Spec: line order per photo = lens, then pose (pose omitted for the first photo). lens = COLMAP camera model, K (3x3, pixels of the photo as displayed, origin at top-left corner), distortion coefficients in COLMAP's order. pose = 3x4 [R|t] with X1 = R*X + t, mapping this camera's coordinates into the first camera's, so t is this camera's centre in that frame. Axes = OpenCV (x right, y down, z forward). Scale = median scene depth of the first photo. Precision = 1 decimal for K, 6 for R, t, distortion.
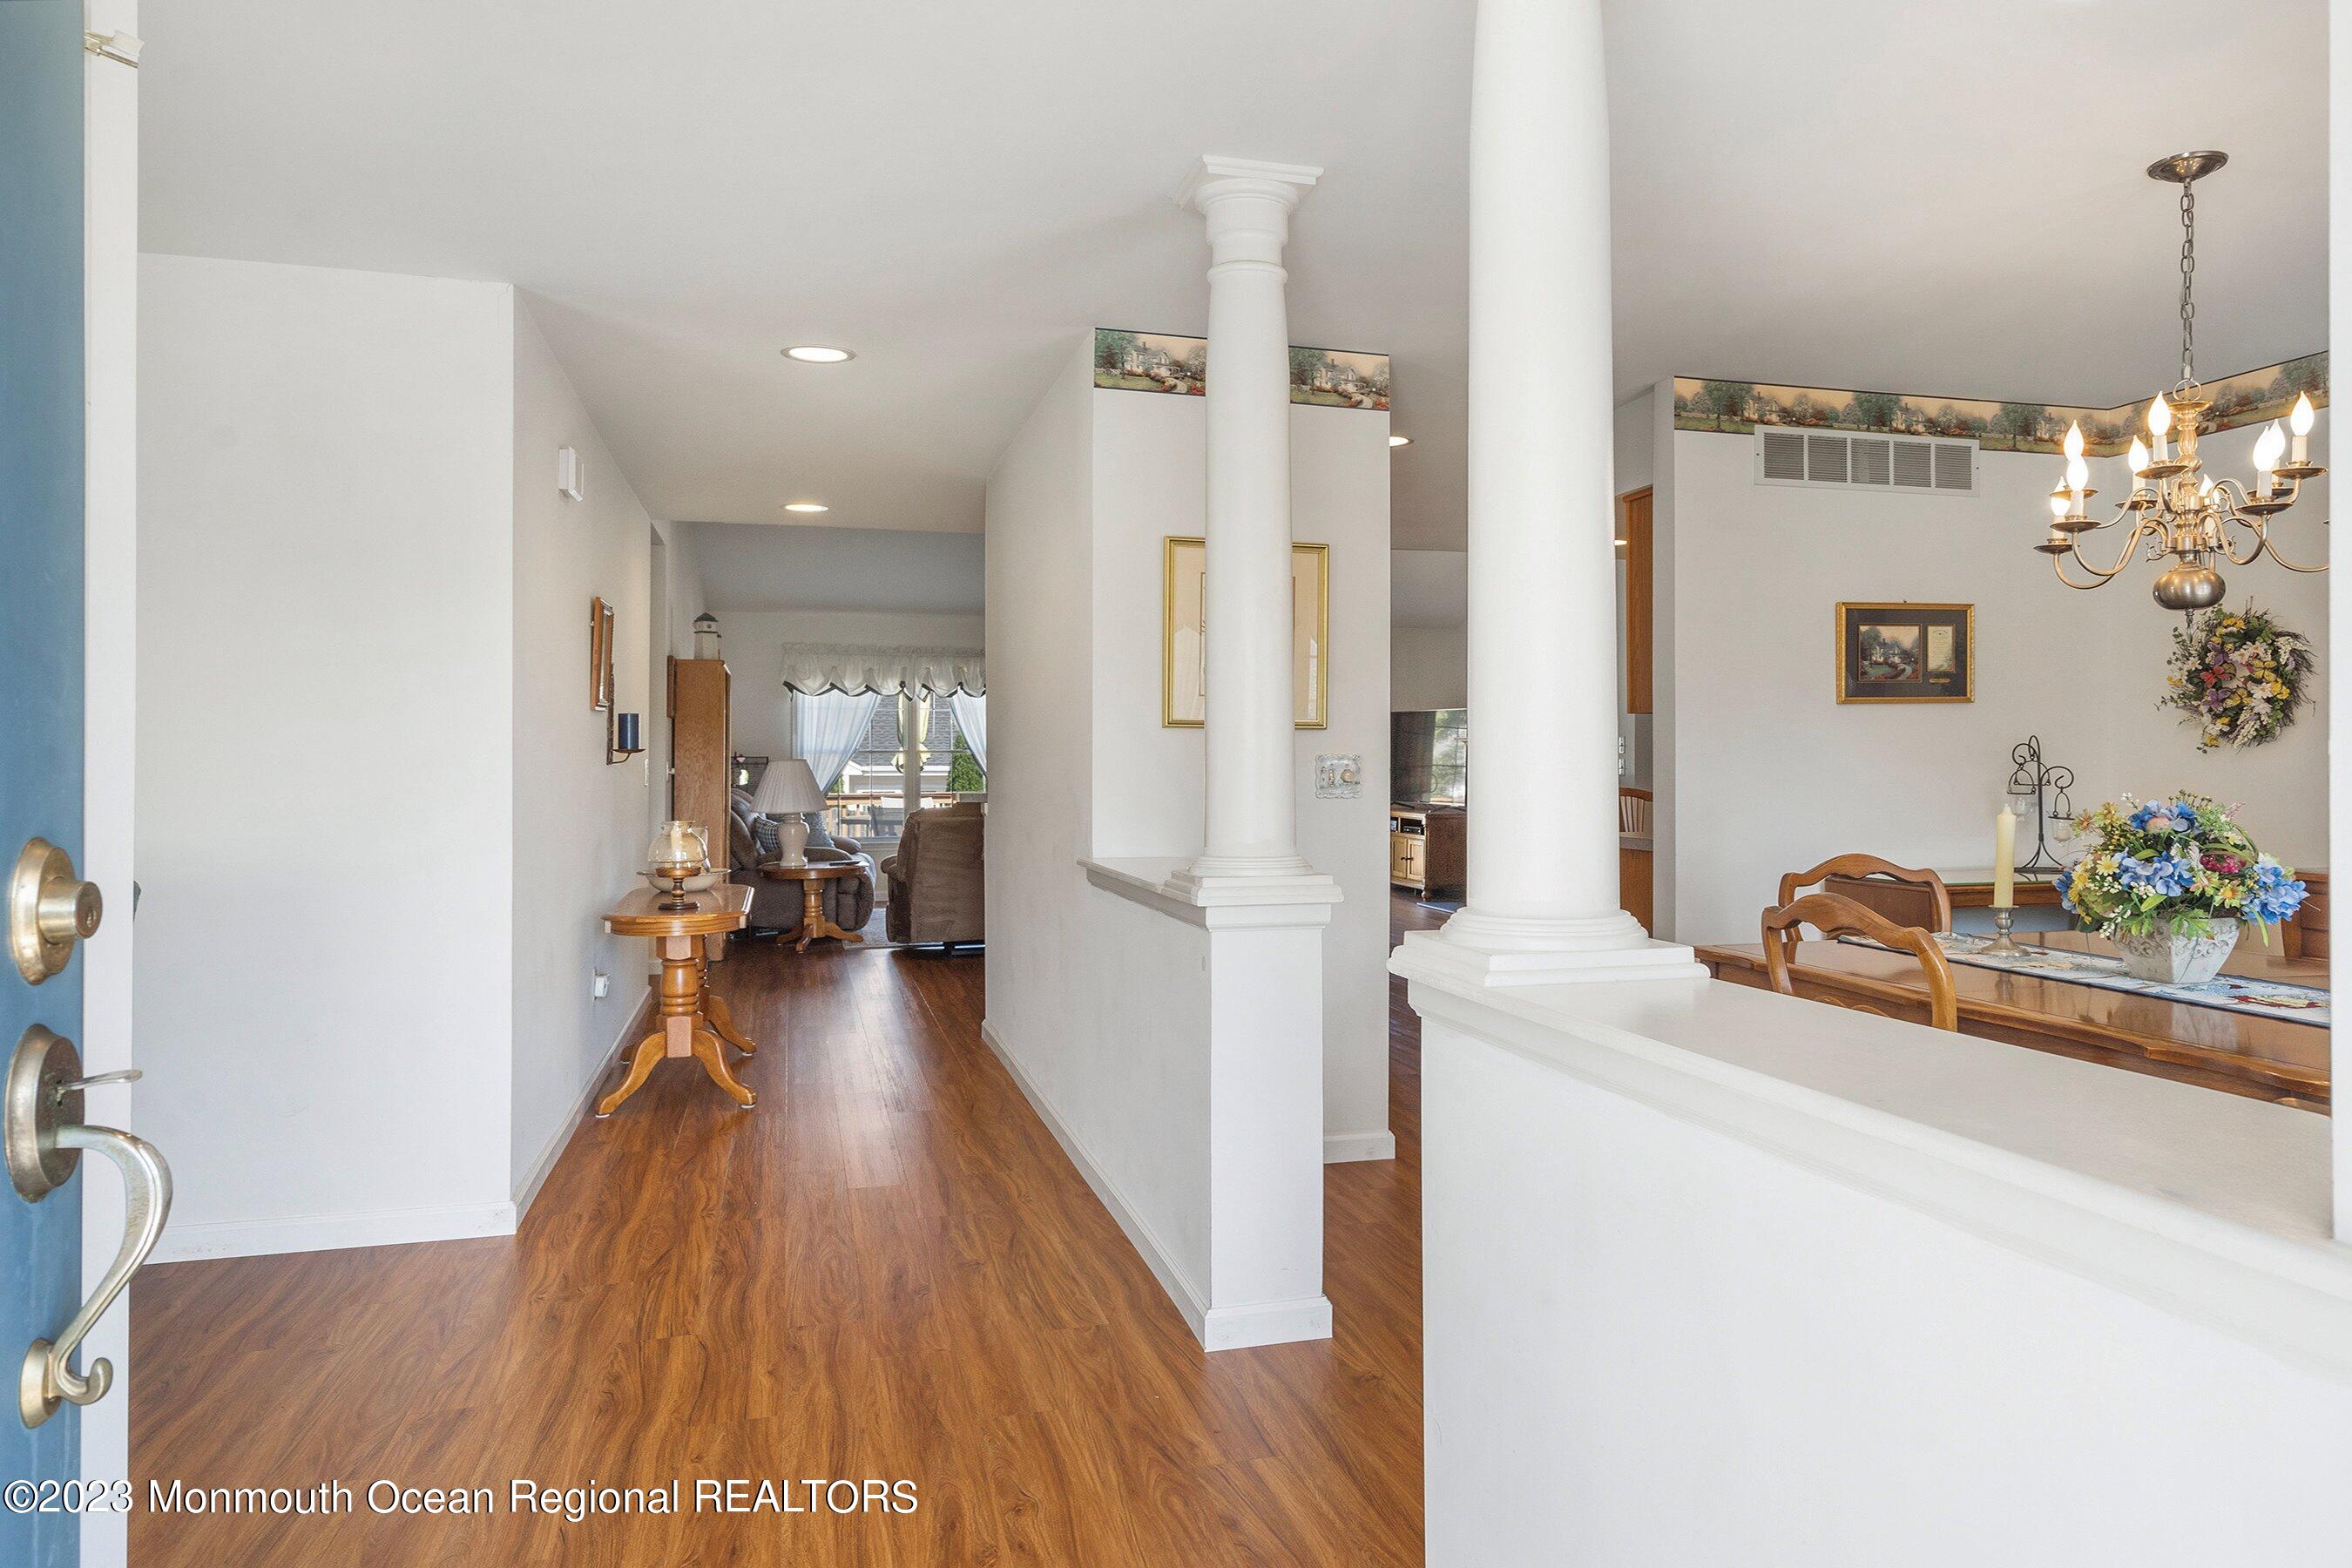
lens RADIAL K [[1541.3, 0, 1165.2], [0, 1541.3, 765.9], [0, 0, 1]] dist [-0.007426, 0.015051]
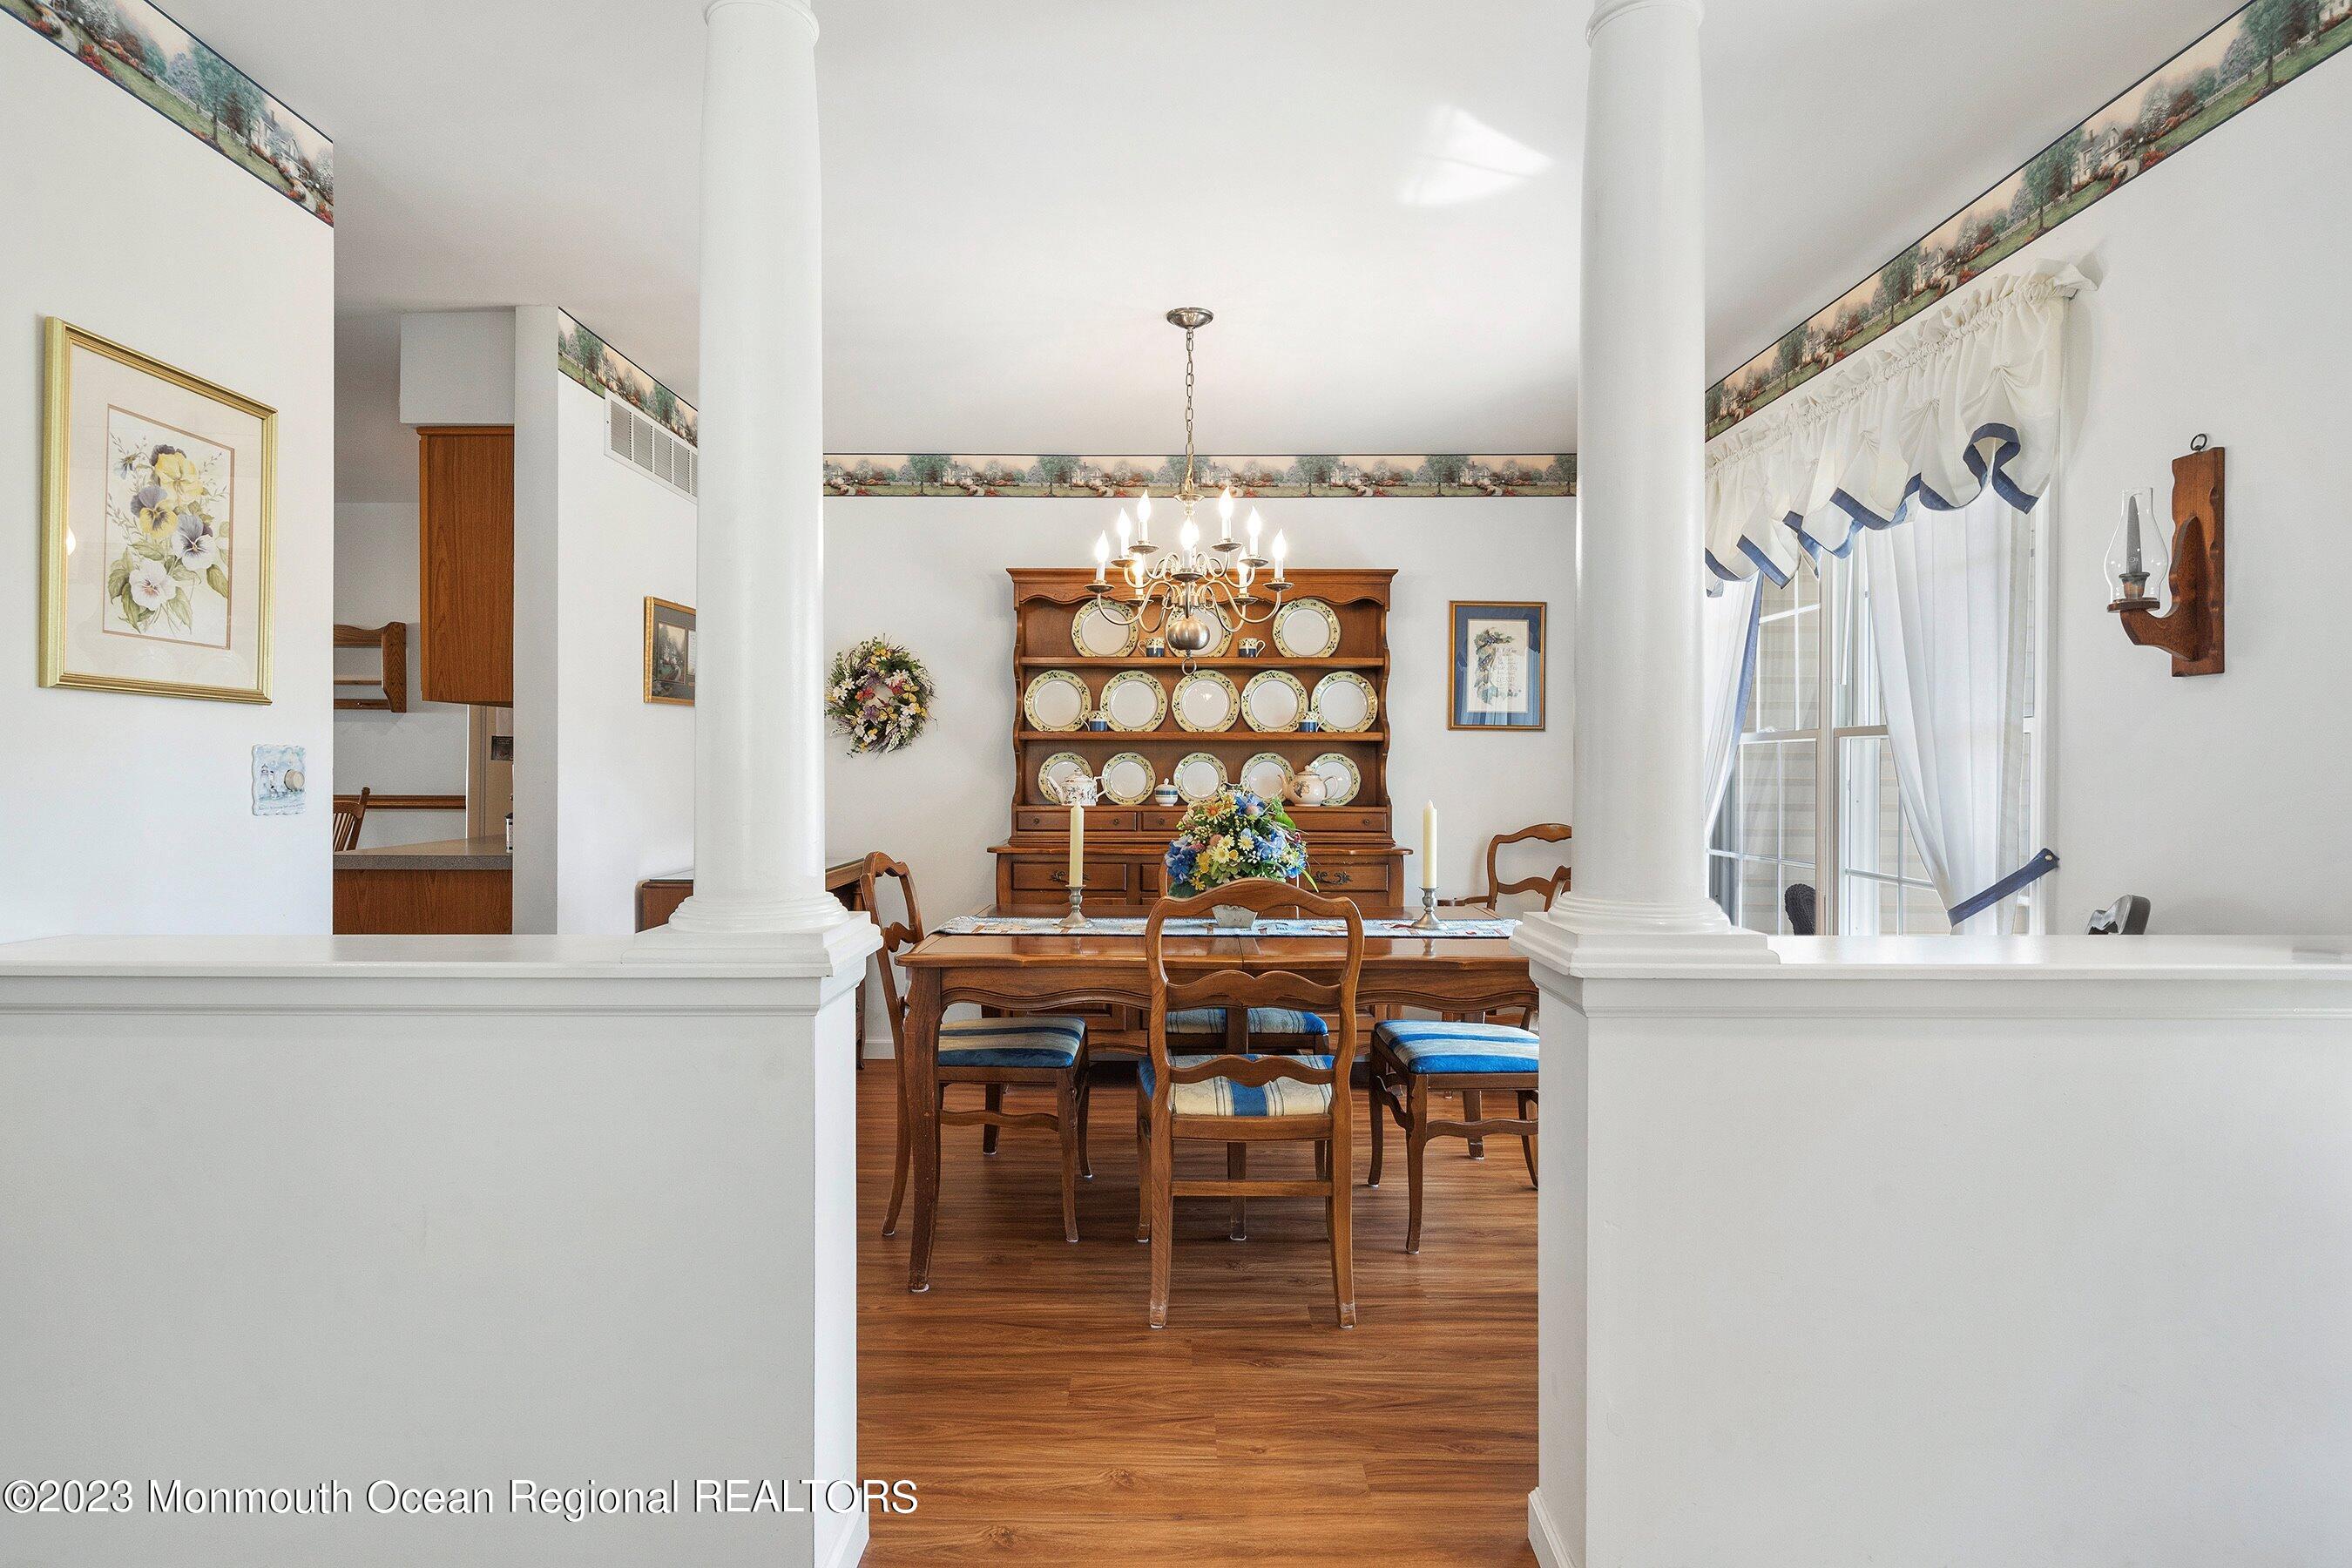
lens RADIAL K [[1387.7, 0, 1168.3], [0, 1387.7, 793.0], [0, 0, 1]] dist [0.000349, -0.001467]
pose [[0.241830, -0.012422, 0.970239, -0.352038], [-0.008002, 0.999859, 0.014796, 0.001787], [-0.970286, -0.011342, 0.241697, 0.505124]]
